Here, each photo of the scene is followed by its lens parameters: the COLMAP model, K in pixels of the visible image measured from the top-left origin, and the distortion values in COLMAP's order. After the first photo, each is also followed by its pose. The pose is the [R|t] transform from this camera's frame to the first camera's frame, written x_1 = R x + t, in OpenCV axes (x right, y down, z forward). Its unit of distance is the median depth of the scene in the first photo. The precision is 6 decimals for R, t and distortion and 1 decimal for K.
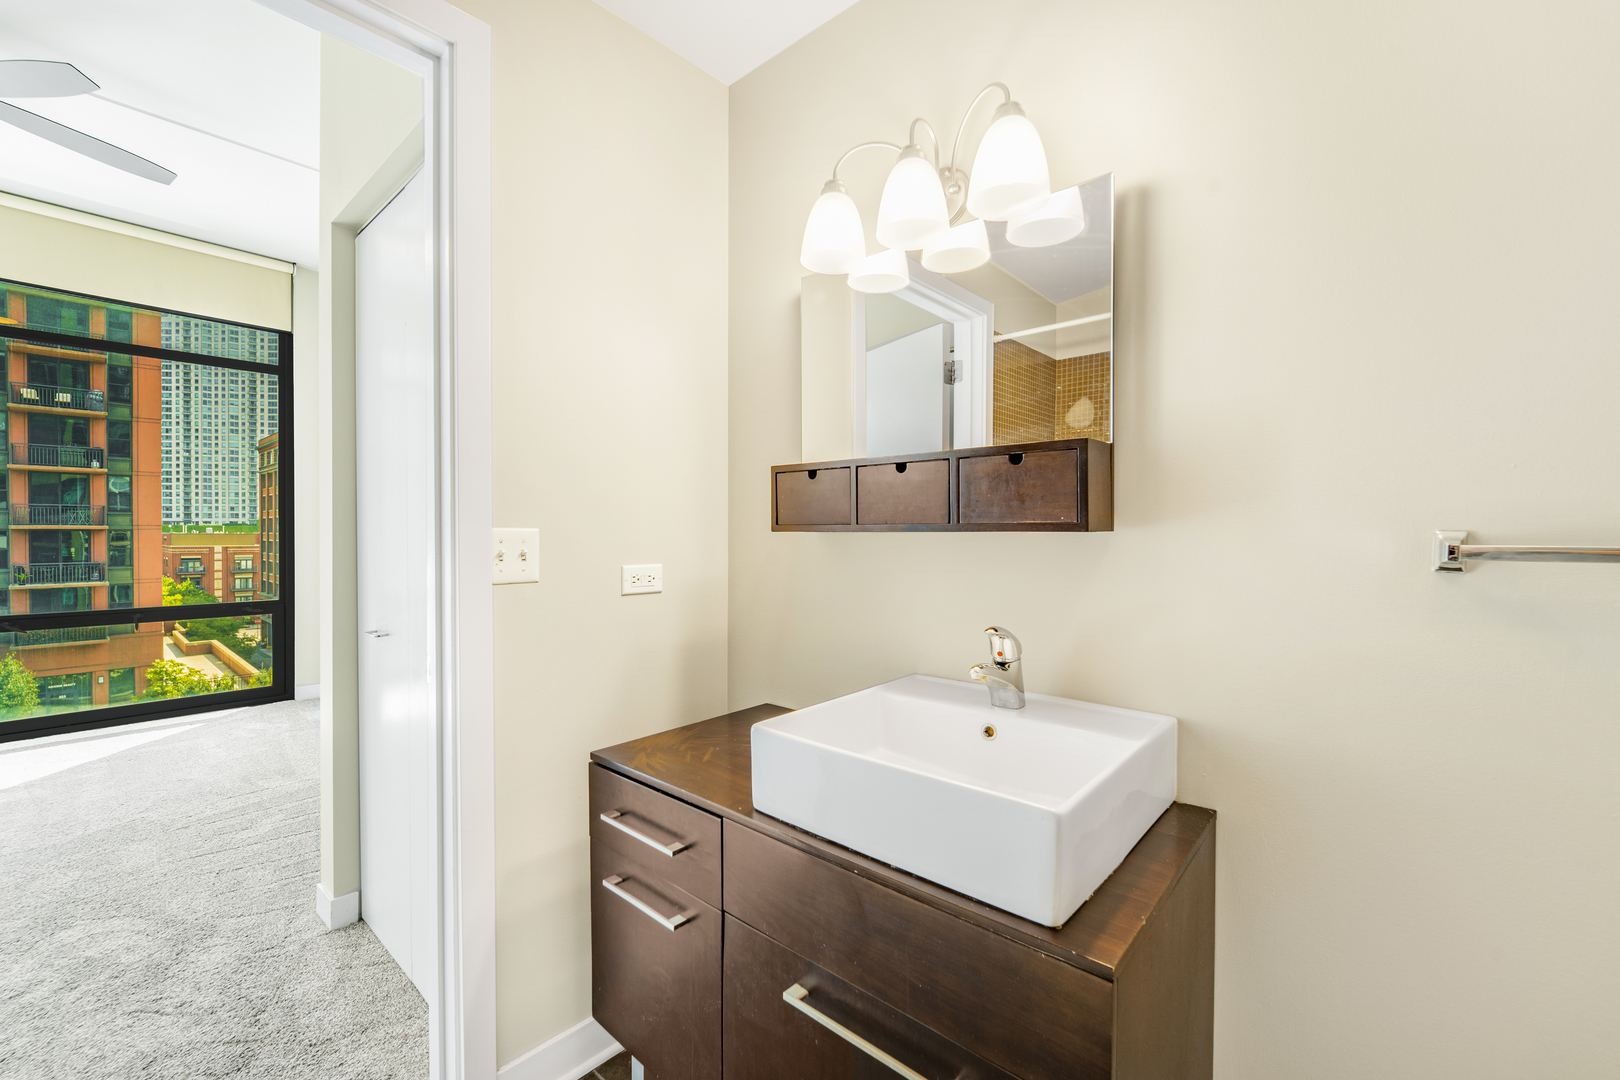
lens RADIAL K [[667.6, 0, 798.6], [0, 667.6, 538.3], [0, 0, 1]] dist [-0.002020, -0.000014]
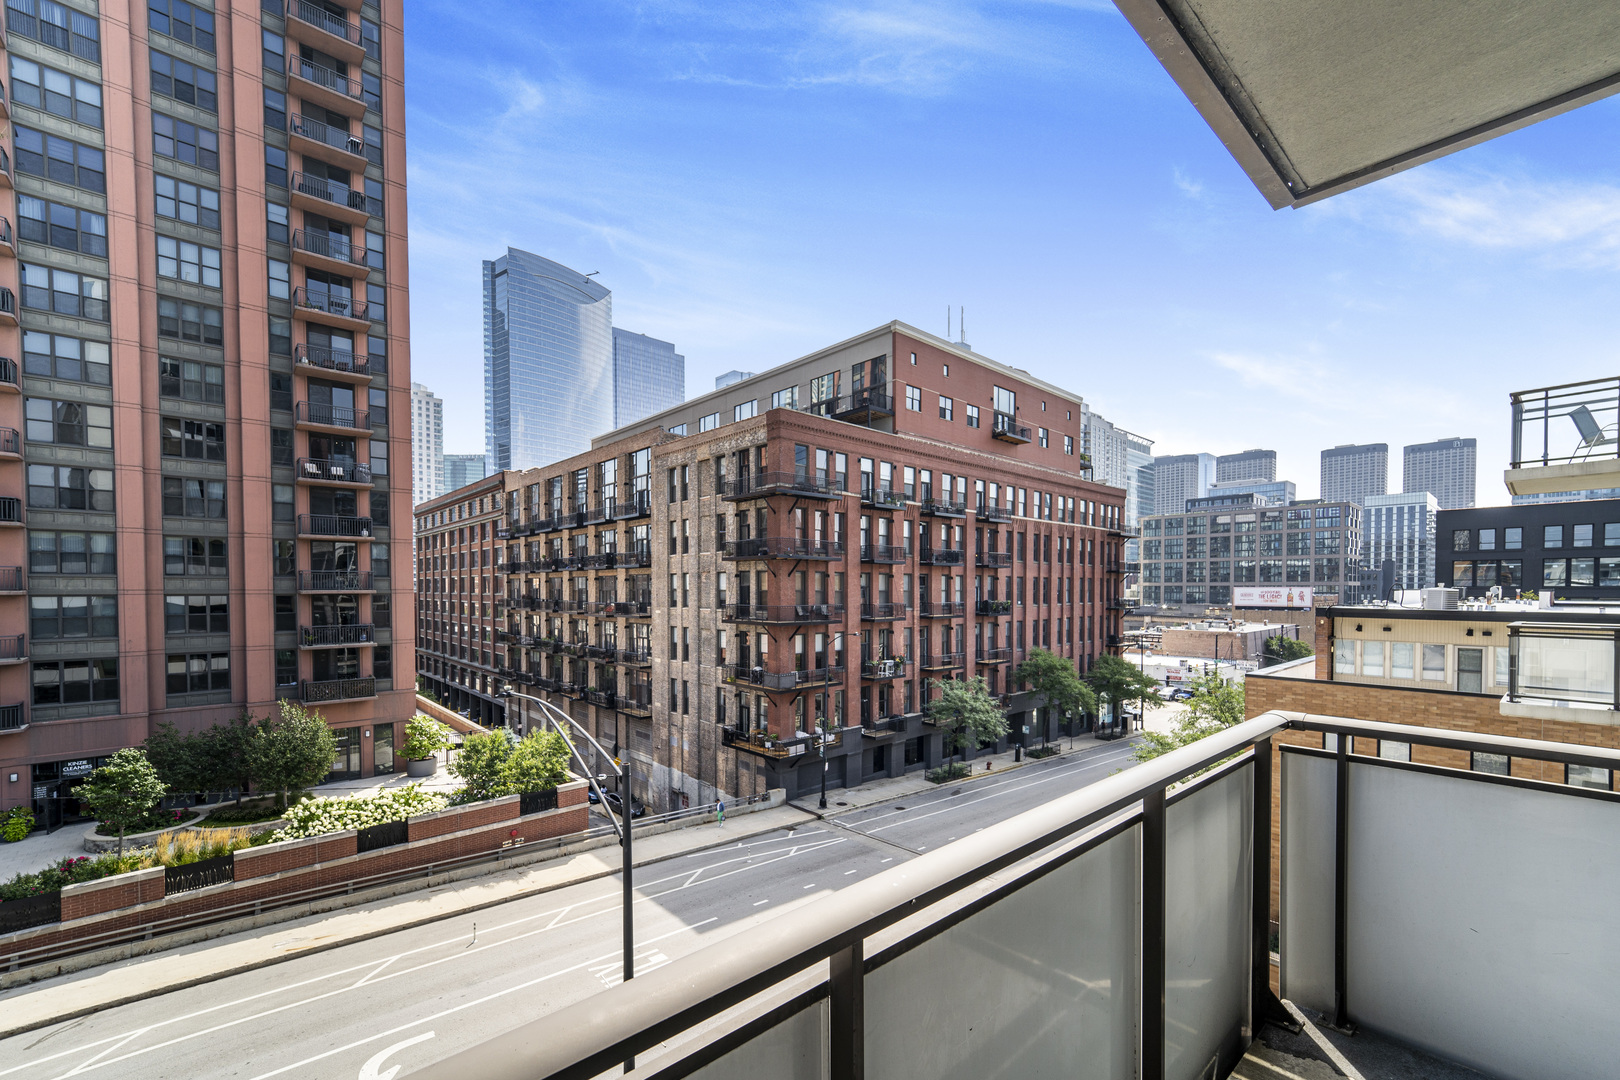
lens RADIAL K [[665.4, 0, 805.7], [0, 665.4, 602.1], [0, 0, 1]] dist [0.000999, 0.000340]
pose [[0.994464, -0.001519, -0.105064, -0.220709], [0.002690, 0.999936, 0.011007, -0.008996], [0.105041, -0.011228, 0.994405, 0.009323]]
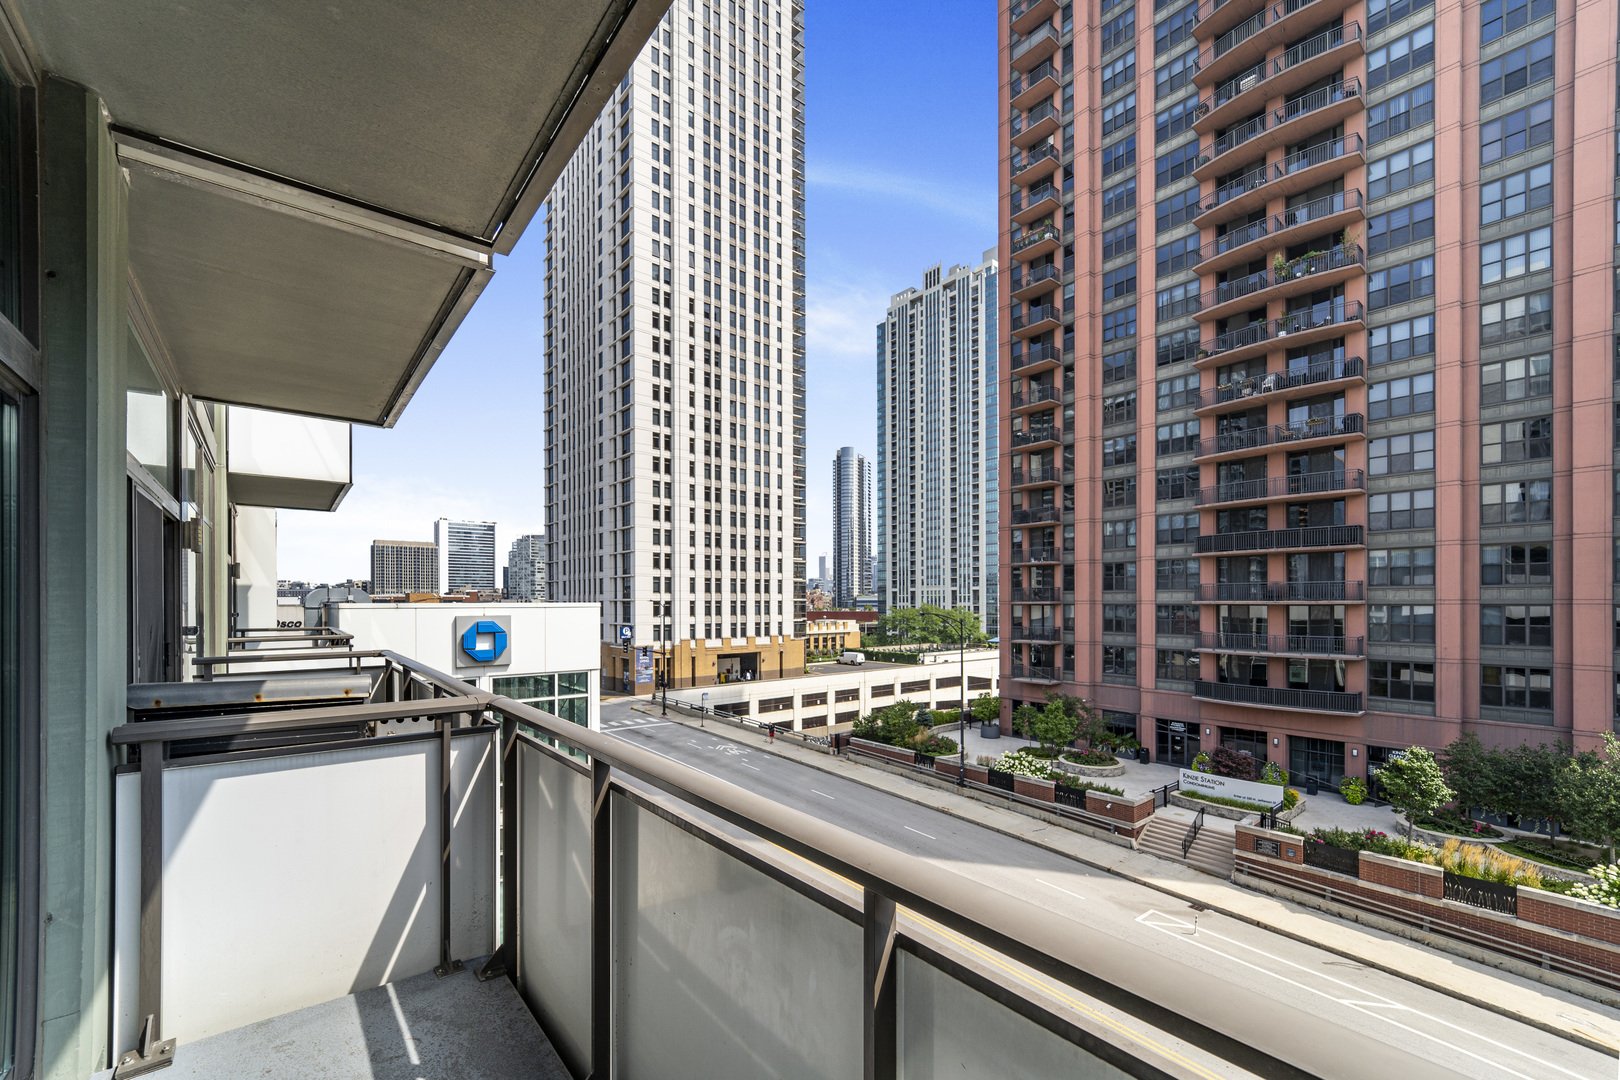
lens RADIAL K [[664.1, 0, 818.3], [0, 664.1, 603.4], [0, 0, 1]] dist [-0.000454, 0.000155]
pose [[-0.150035, 0.001115, -0.988680, -0.161091], [-0.006365, 0.999978, 0.002094, -0.009371], [0.988660, 0.006607, -0.150024, 0.064626]]
